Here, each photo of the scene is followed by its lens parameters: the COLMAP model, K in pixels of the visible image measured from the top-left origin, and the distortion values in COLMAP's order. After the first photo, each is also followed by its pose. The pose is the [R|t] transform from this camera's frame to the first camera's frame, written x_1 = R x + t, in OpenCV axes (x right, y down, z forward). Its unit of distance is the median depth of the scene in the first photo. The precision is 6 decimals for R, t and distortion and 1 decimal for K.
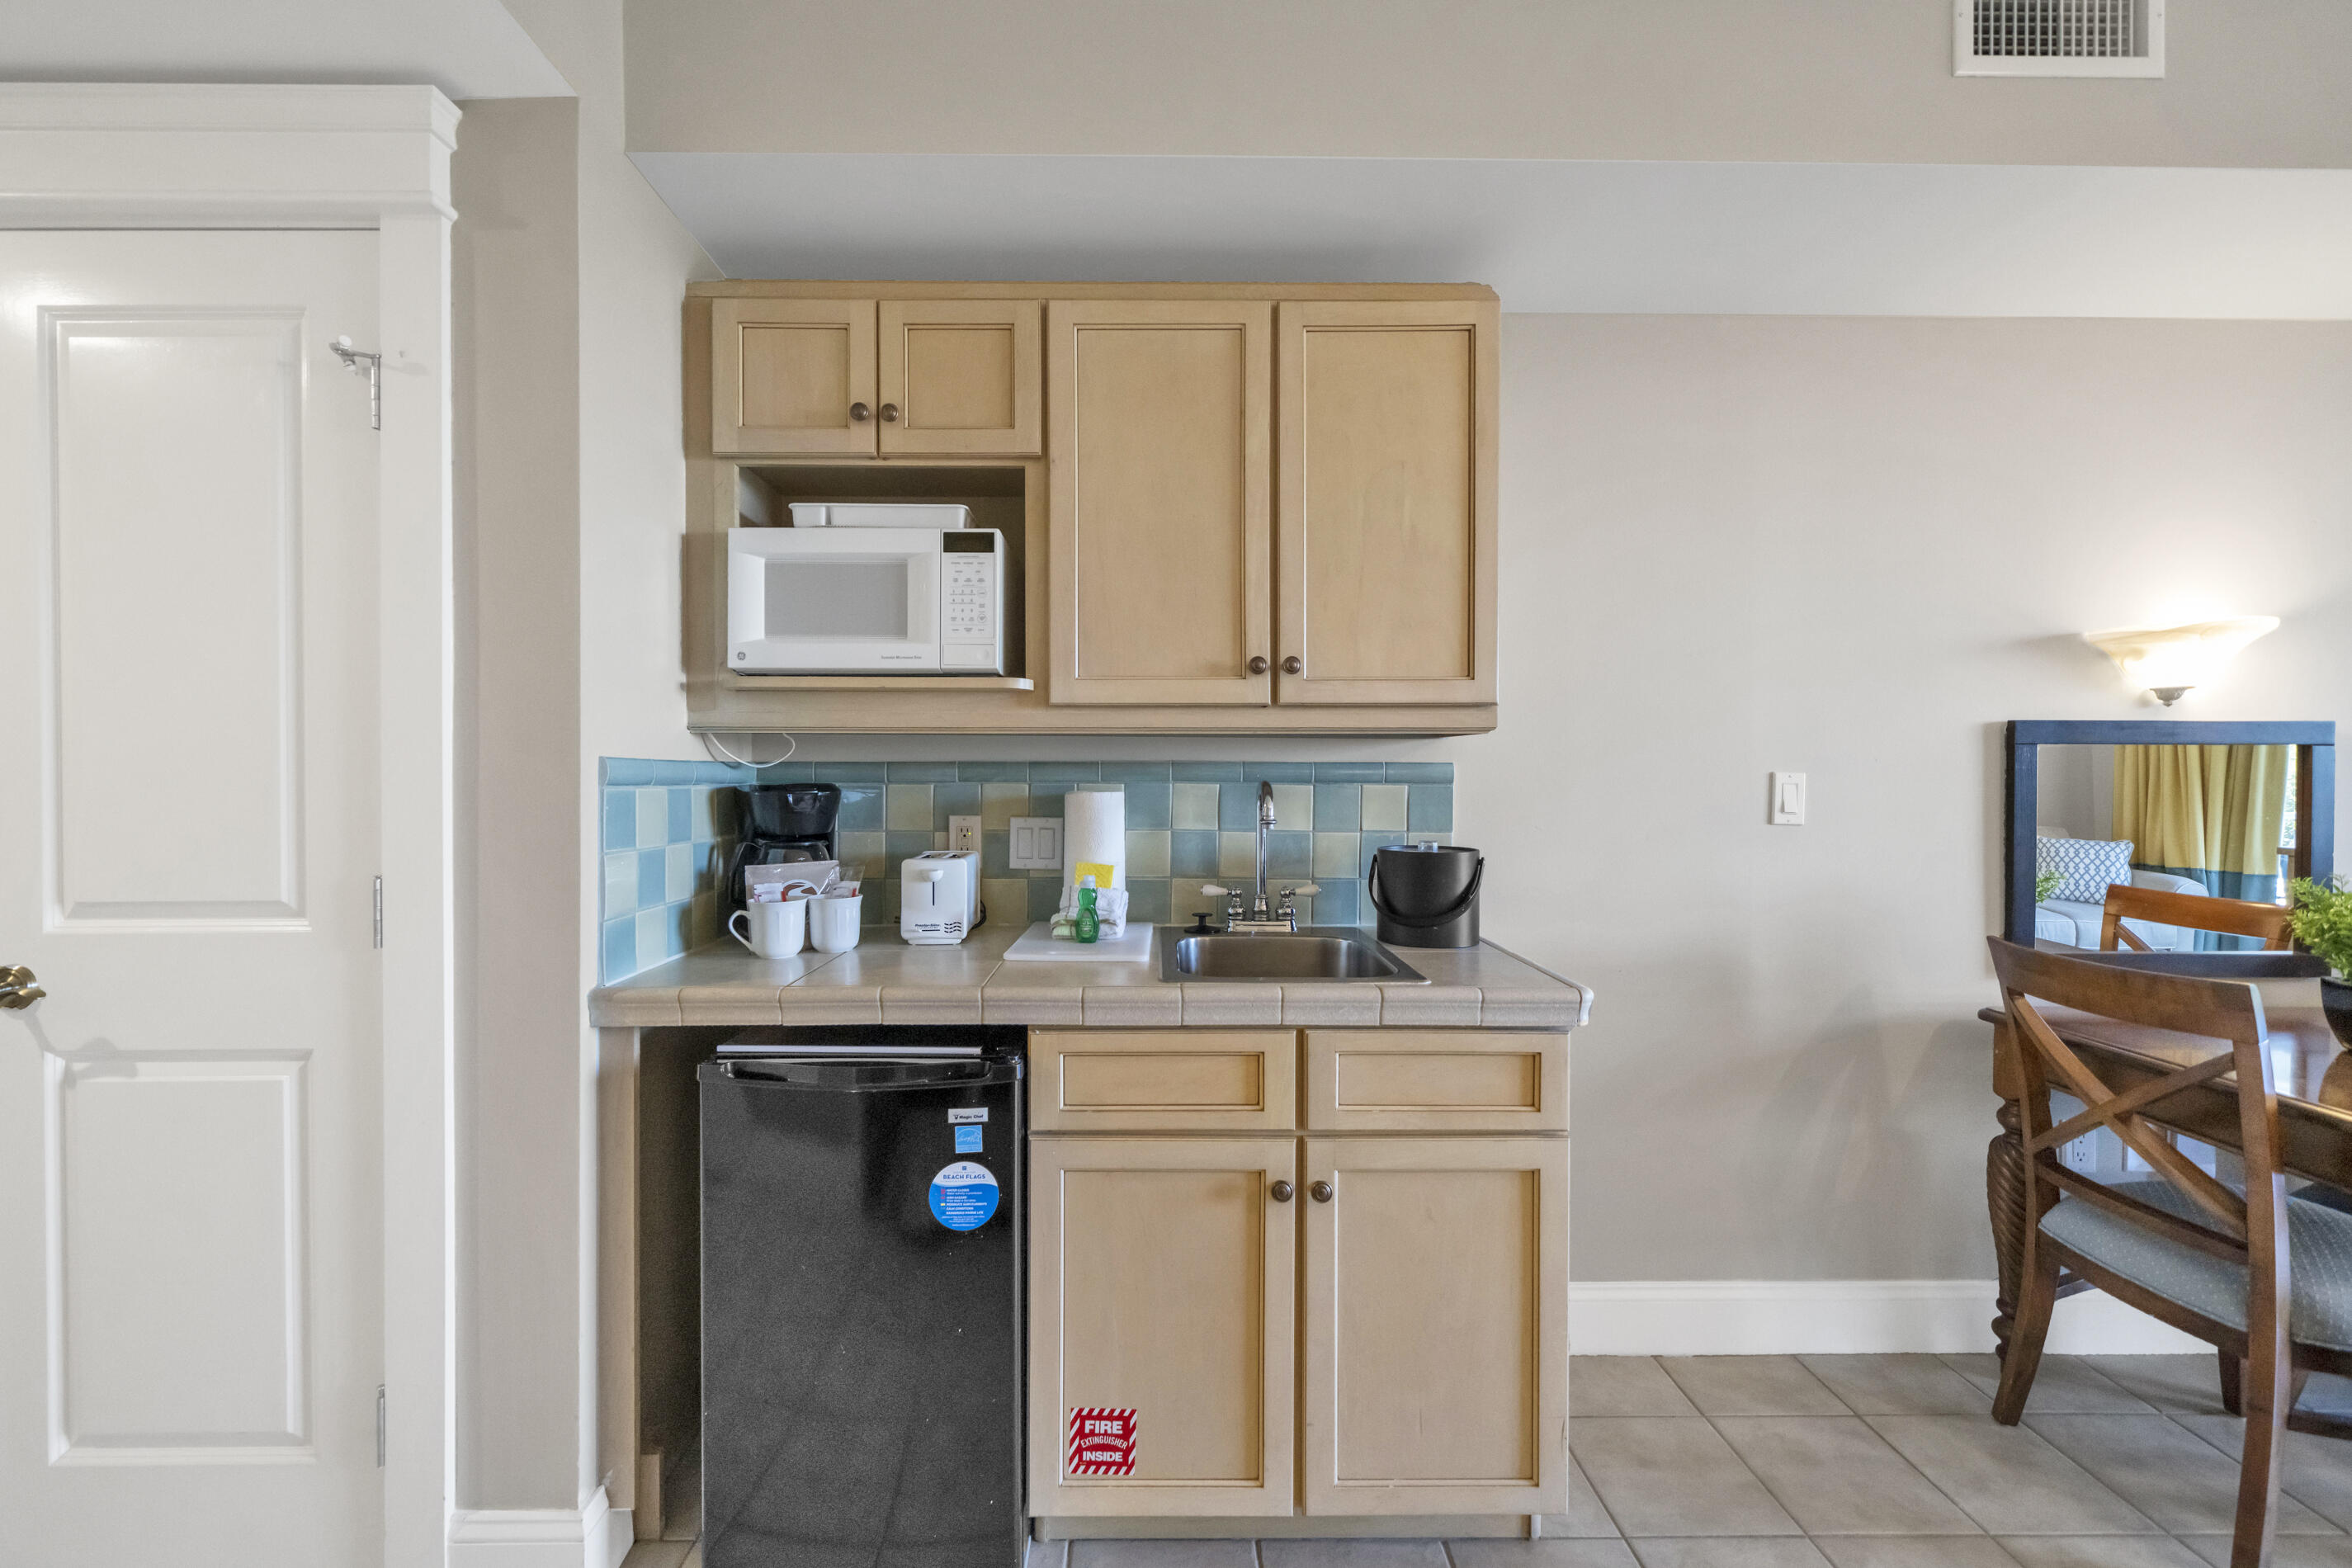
lens RADIAL K [[1000.2, 0, 1146.0], [0, 1000.2, 778.7], [0, 0, 1]] dist [-0.001248, 0.000084]
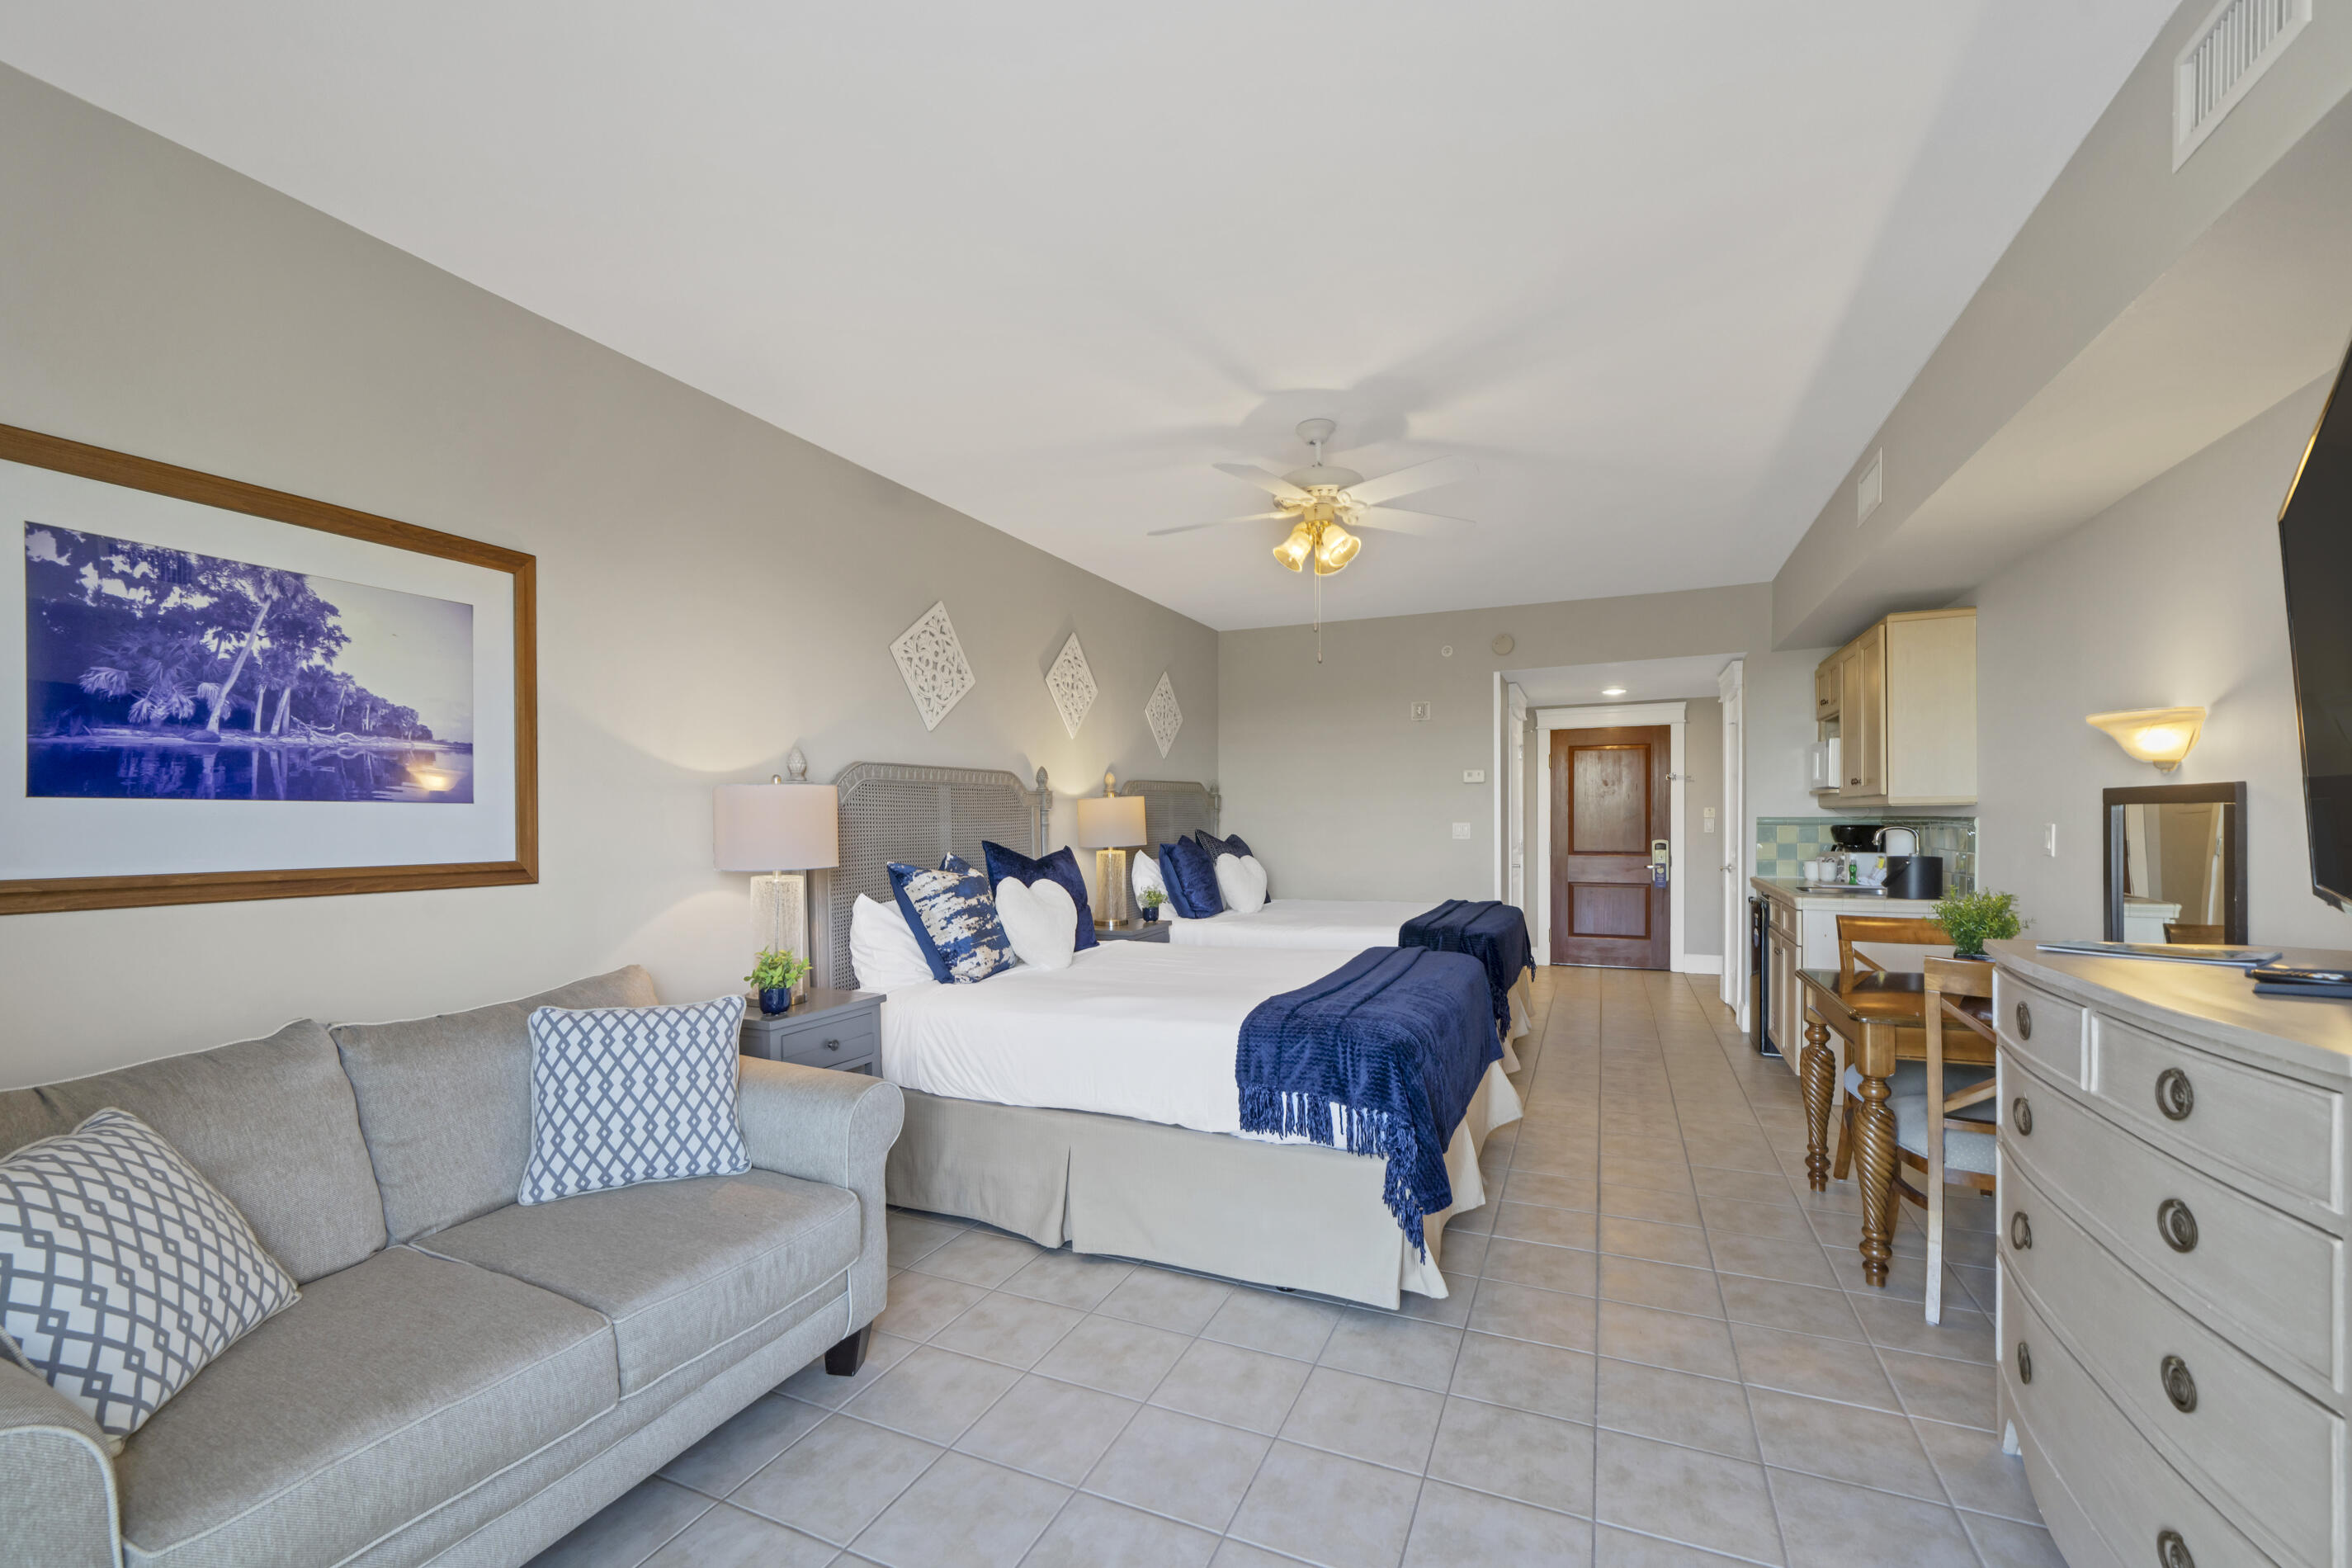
lens RADIAL K [[964.5, 0, 1133.6], [0, 964.5, 833.6], [0, 0, 1]] dist [0.000345, -0.000231]
pose [[-0.451585, 0.017542, -0.892055, 3.245652], [0.001793, 0.999823, 0.018753, -0.027118], [0.892226, 0.006869, -0.451537, 0.452162]]
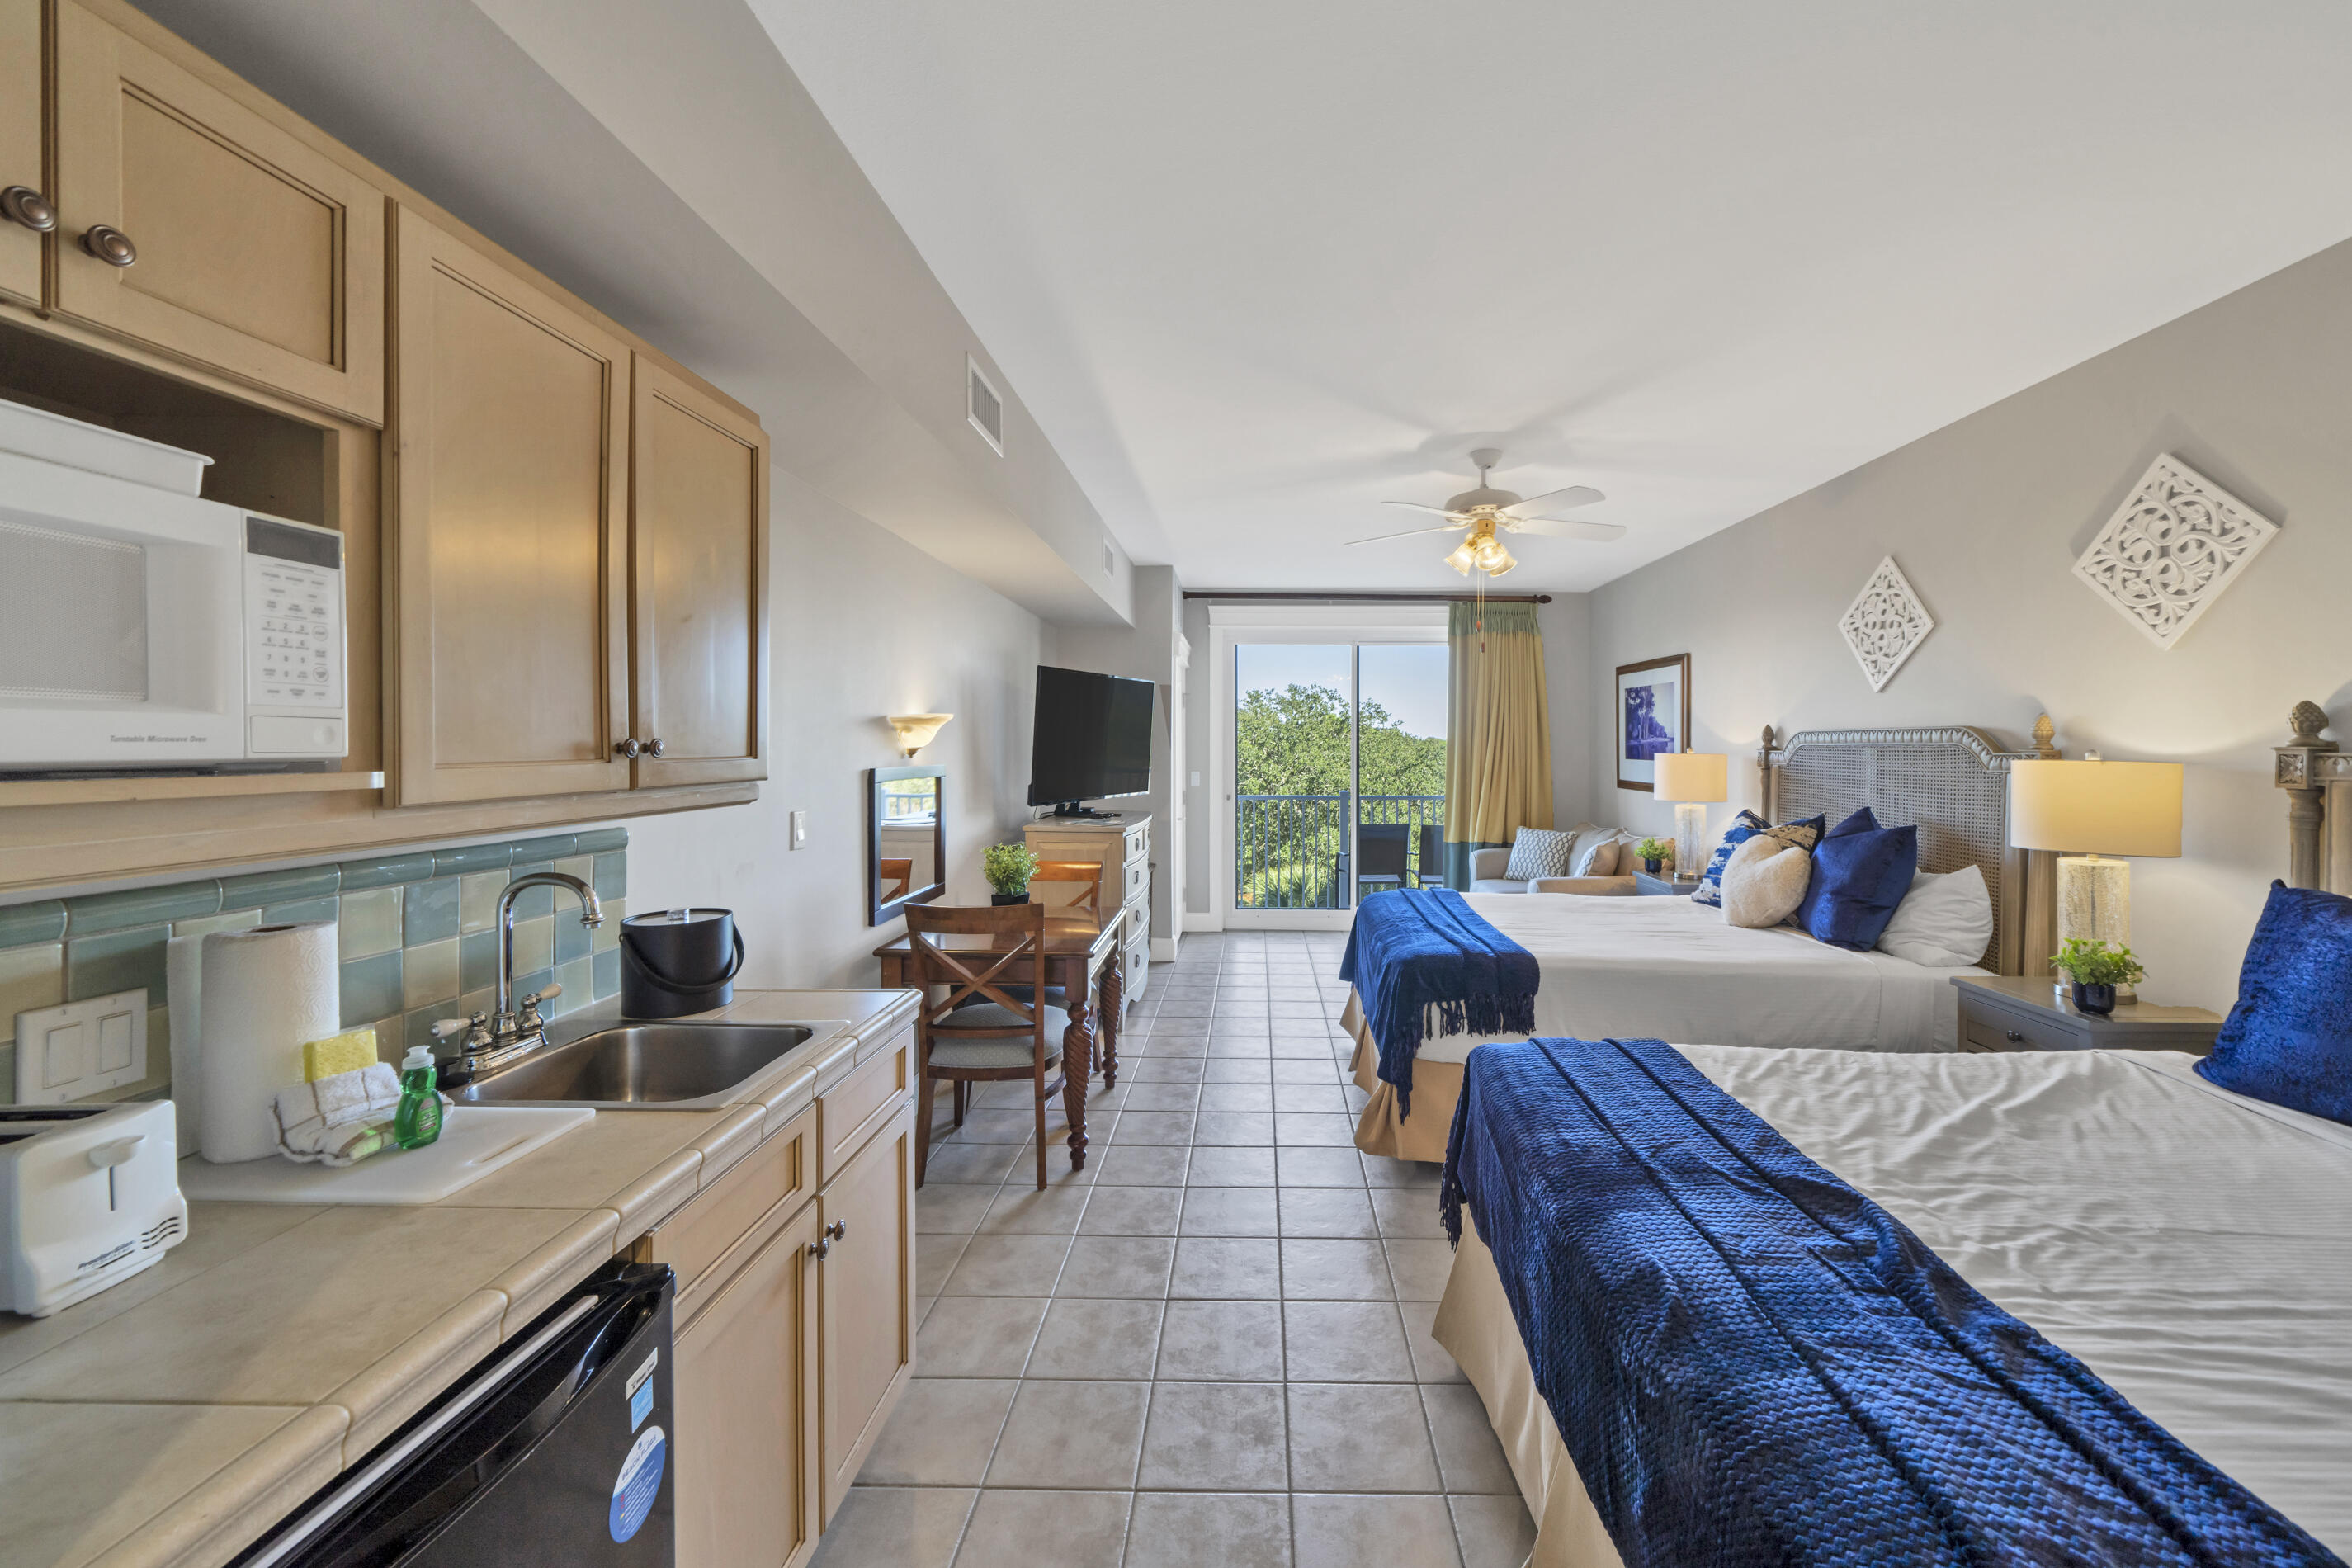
lens RADIAL K [[894.3, 0, 1257.3], [0, 894.3, 746.5], [0, 0, 1]] dist [-0.003160, 0.000154]
pose [[0.014173, -0.002282, 0.999897, -0.683737], [0.005347, 0.999983, 0.002206, -0.113322], [-0.999885, 0.005315, 0.014185, 0.420063]]
